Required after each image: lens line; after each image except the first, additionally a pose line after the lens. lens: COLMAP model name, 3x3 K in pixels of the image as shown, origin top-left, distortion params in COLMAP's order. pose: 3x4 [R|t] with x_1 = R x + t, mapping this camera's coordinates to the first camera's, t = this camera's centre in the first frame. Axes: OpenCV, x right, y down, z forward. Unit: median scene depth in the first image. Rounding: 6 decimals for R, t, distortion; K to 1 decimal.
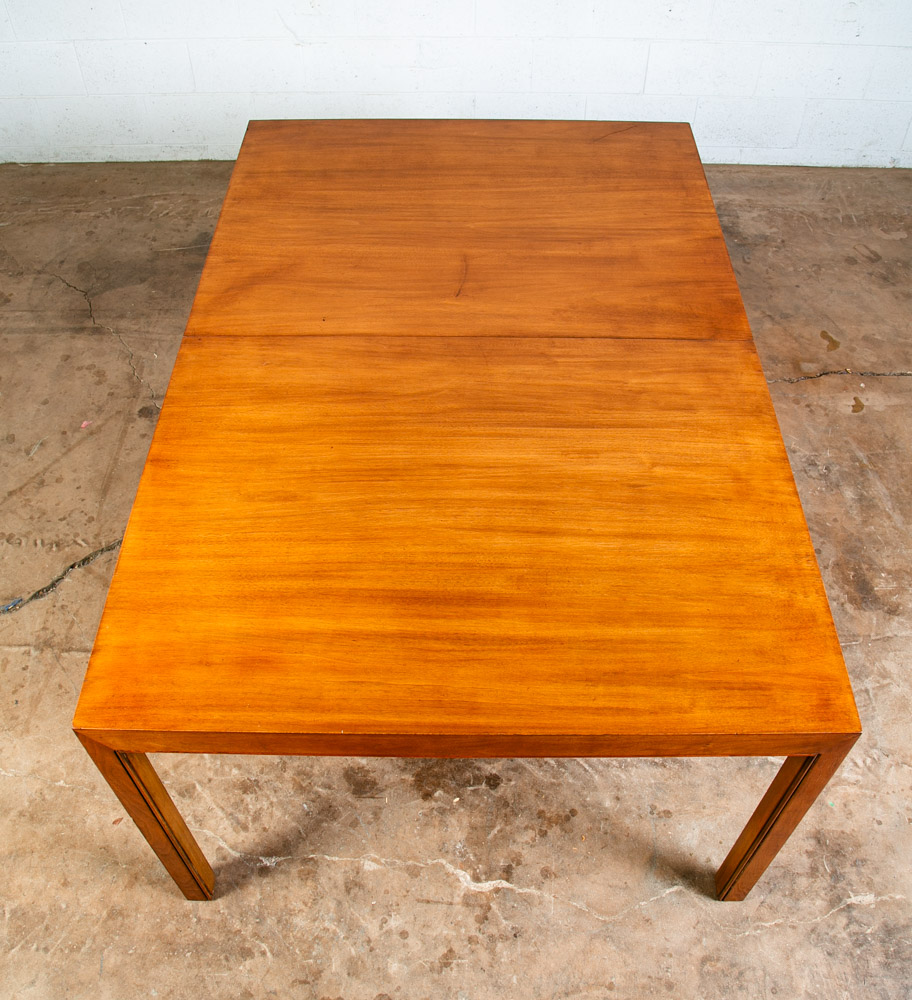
lens RADIAL K [[978.9, 0, 470.0], [0, 978.9, 483.9], [0, 0, 1]] dist [-0.087574, 0.000000]
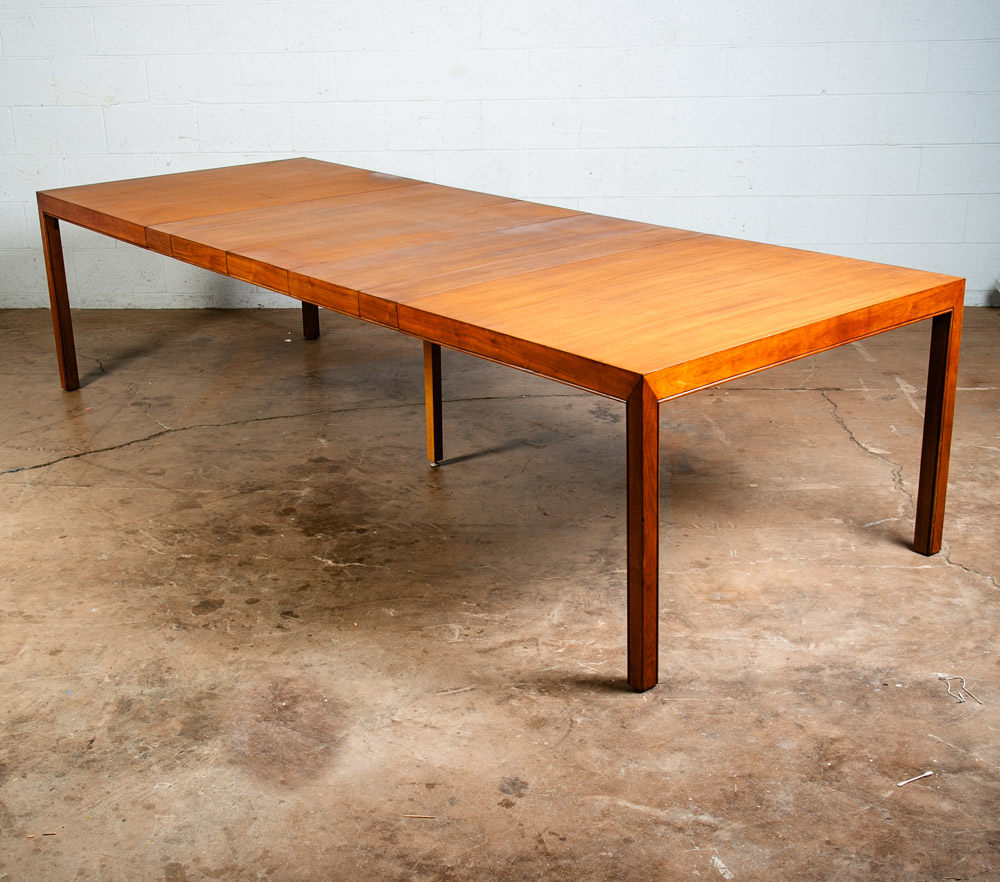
lens RADIAL K [[1442.9, 0, 476.5], [0, 1442.9, 493.6], [0, 0, 1]] dist [-0.009741, 0.000000]
pose [[0.996488, 0.004393, -0.083619, 0.351628], [-0.042171, 0.889057, -0.455850, 1.175864], [0.072340, 0.457775, 0.886120, -0.767522]]
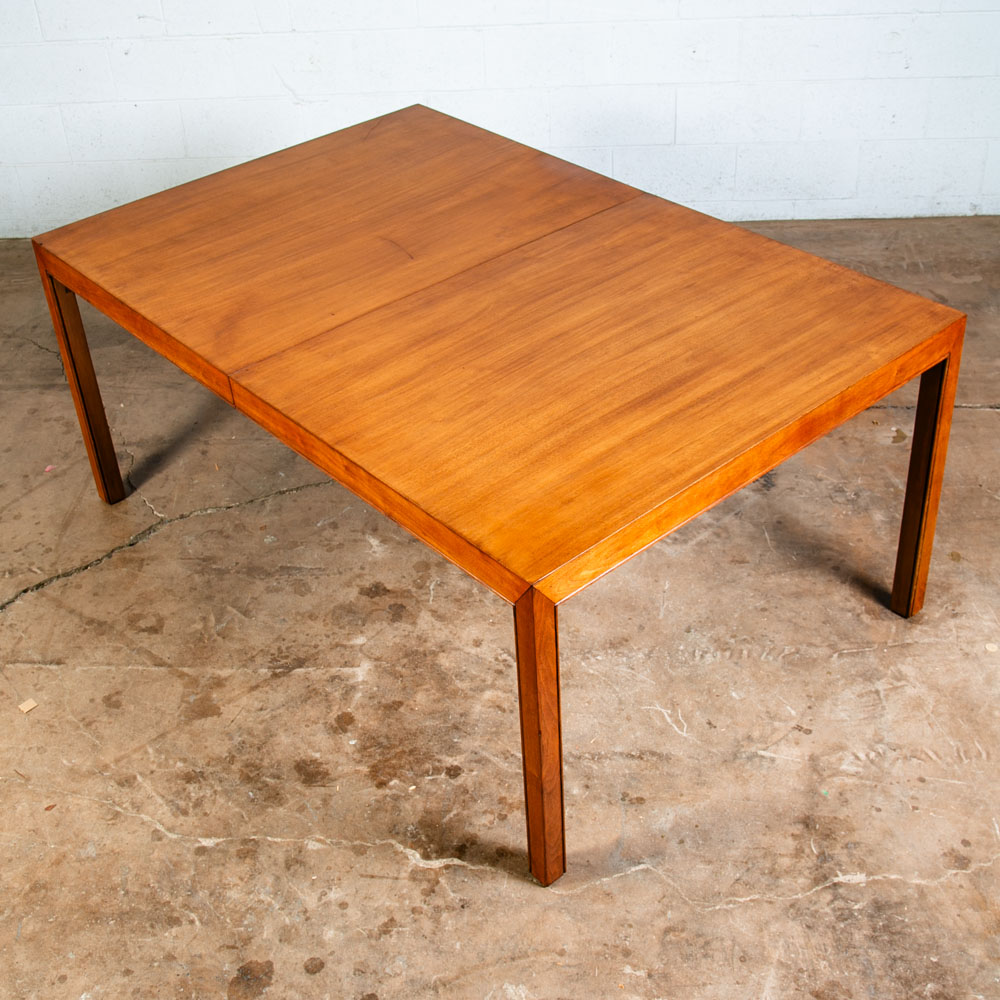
lens RADIAL K [[1382.0, 0, 499.5], [0, 1382.0, 493.4], [0, 0, 1]] dist [-0.044828, 0.000000]
pose [[0.997766, -0.016152, -0.064818, 0.160712], [0.001371, 0.975074, -0.221878, 0.347354], [0.066786, 0.221293, 0.972918, -0.342468]]
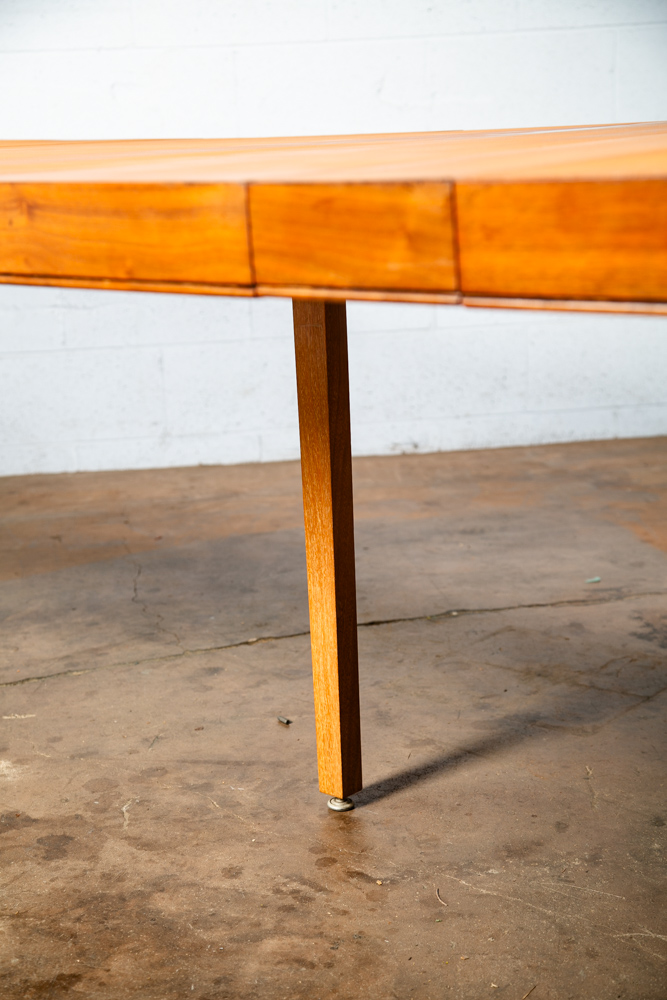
lens RADIAL K [[1706.5, 0, 333.8], [0, 1706.5, 513.0], [0, 0, 1]] dist [0.230074, 0.000000]
pose [[0.994251, -0.069760, 0.081226, 0.030633], [0.104023, 0.809051, -0.578460, 0.542527], [-0.025362, 0.583584, 0.811657, 0.314031]]
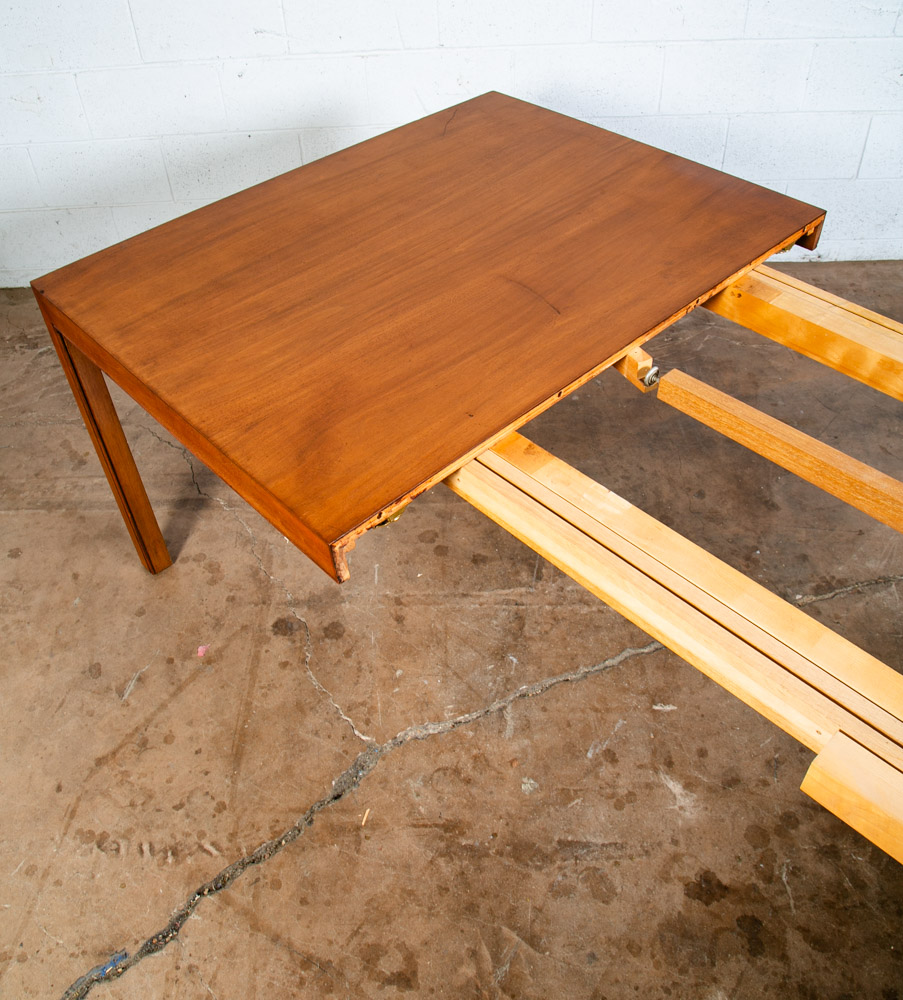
lens RADIAL K [[915.8, 0, 447.8], [0, 915.8, 471.2], [0, 0, 1]] dist [-0.082482, 0.000000]
pose [[0.998835, -0.033333, -0.034904, -0.255185], [0.029690, 0.994531, -0.100135, -0.160453], [0.038051, 0.098982, 0.994361, 0.446070]]
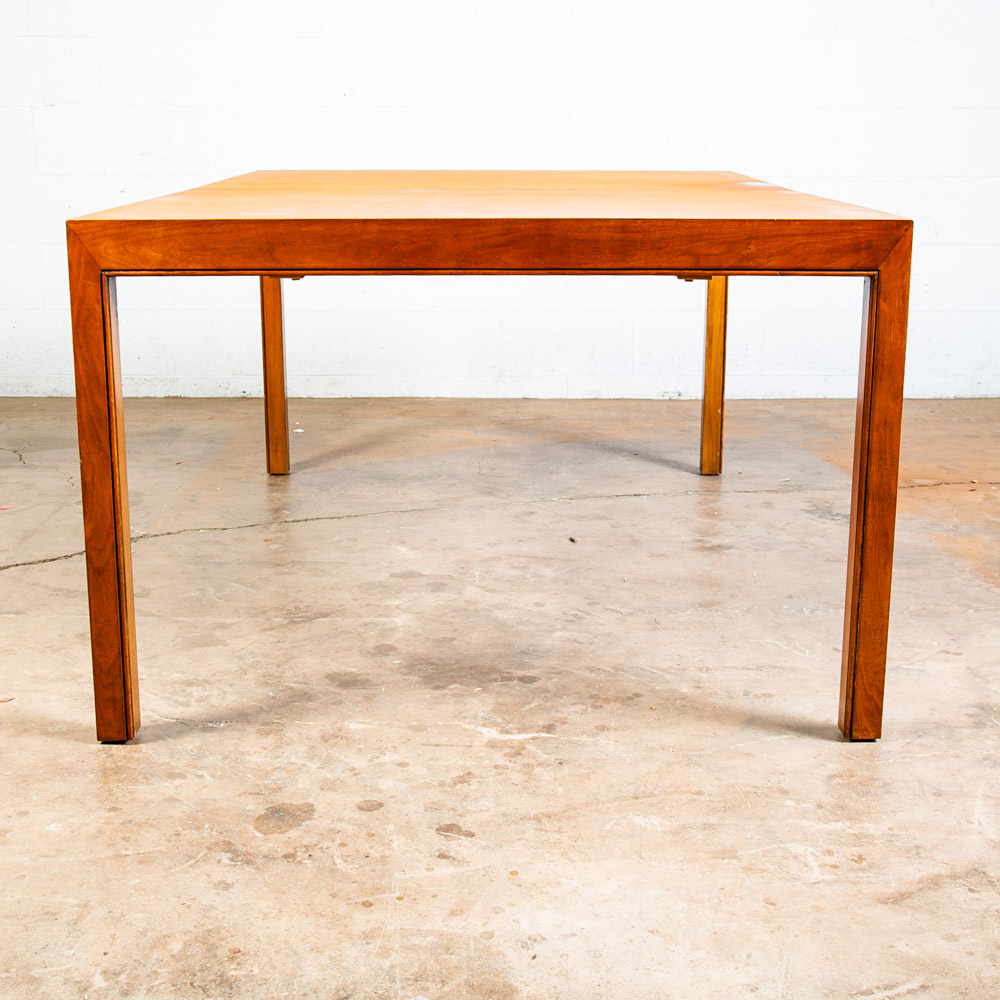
lens RADIAL K [[1551.1, 0, 507.8], [0, 1551.1, 441.9], [0, 0, 1]] dist [-0.000068, 0.000000]
pose [[0.999979, -0.003002, 0.005774, 0.002348], [0.005884, 0.796232, -0.604963, 0.895715], [-0.002781, 0.604984, 0.796233, -0.047669]]
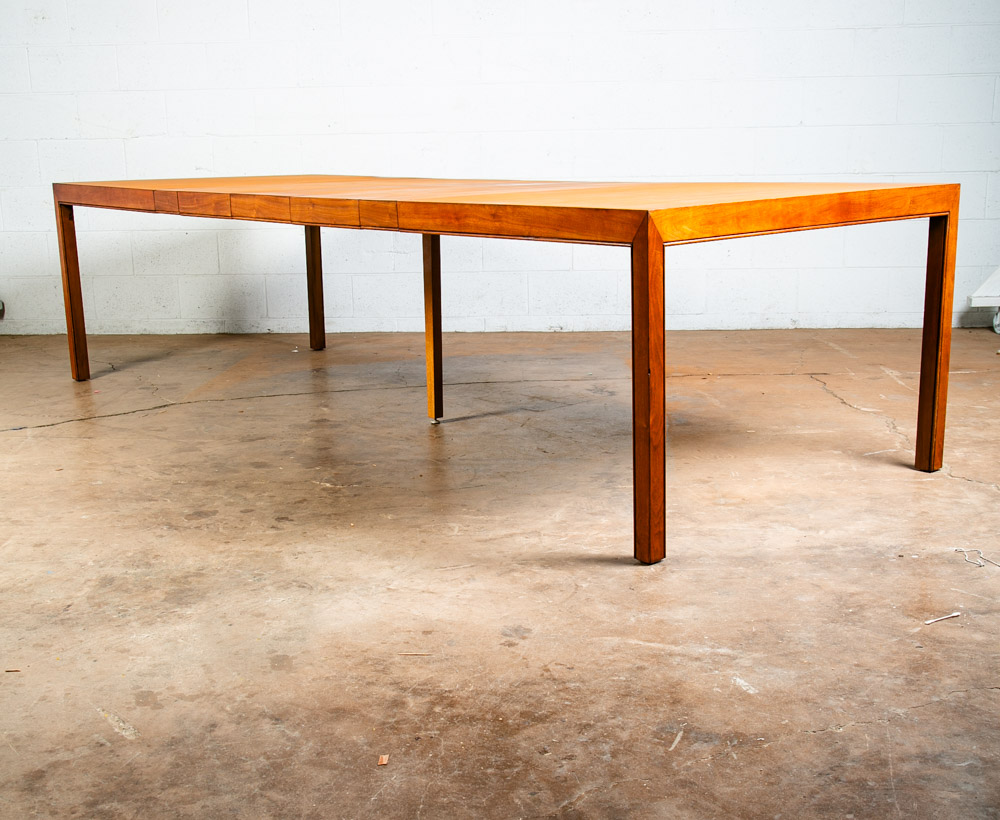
lens RADIAL K [[1304.9, 0, 503.1], [0, 1304.9, 510.3], [0, 0, 1]] dist [-0.032742, 0.000000]
pose [[0.998027, -0.003186, -0.062707, 0.334001], [-0.031314, 0.840387, -0.541081, 1.337348], [0.054422, 0.541977, 0.838629, -0.445045]]
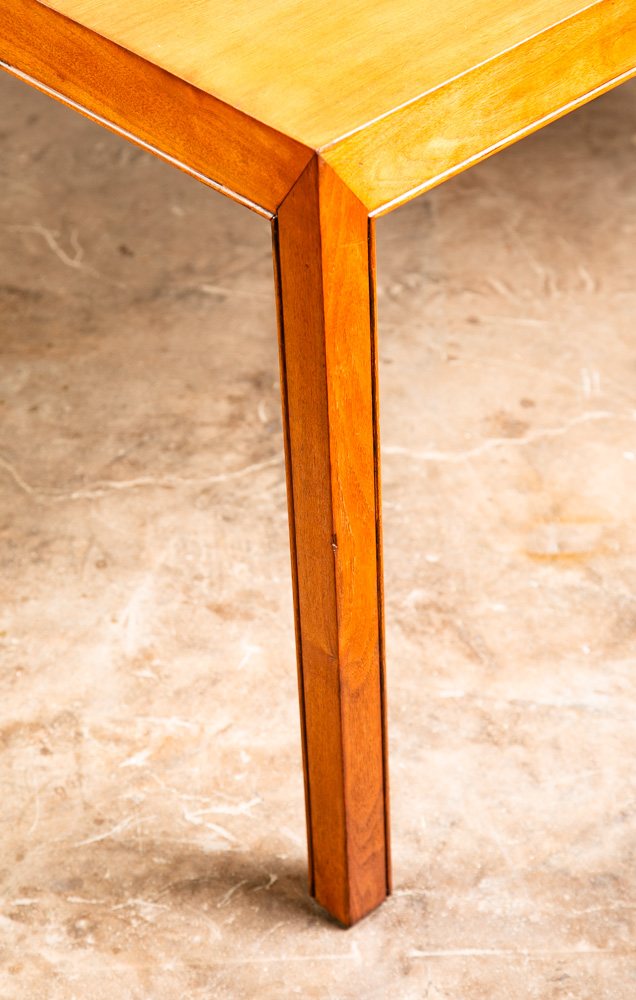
lens RADIAL K [[2432.5, 0, 320.5], [0, 2432.5, 500.8], [0, 0, 1]] dist [0.383446, 0.000000]
pose [[0.999807, -0.014159, -0.013613, 0.405343], [0.011489, 0.983713, -0.179381, 0.654871], [0.015931, 0.179190, 0.983685, -0.269812]]
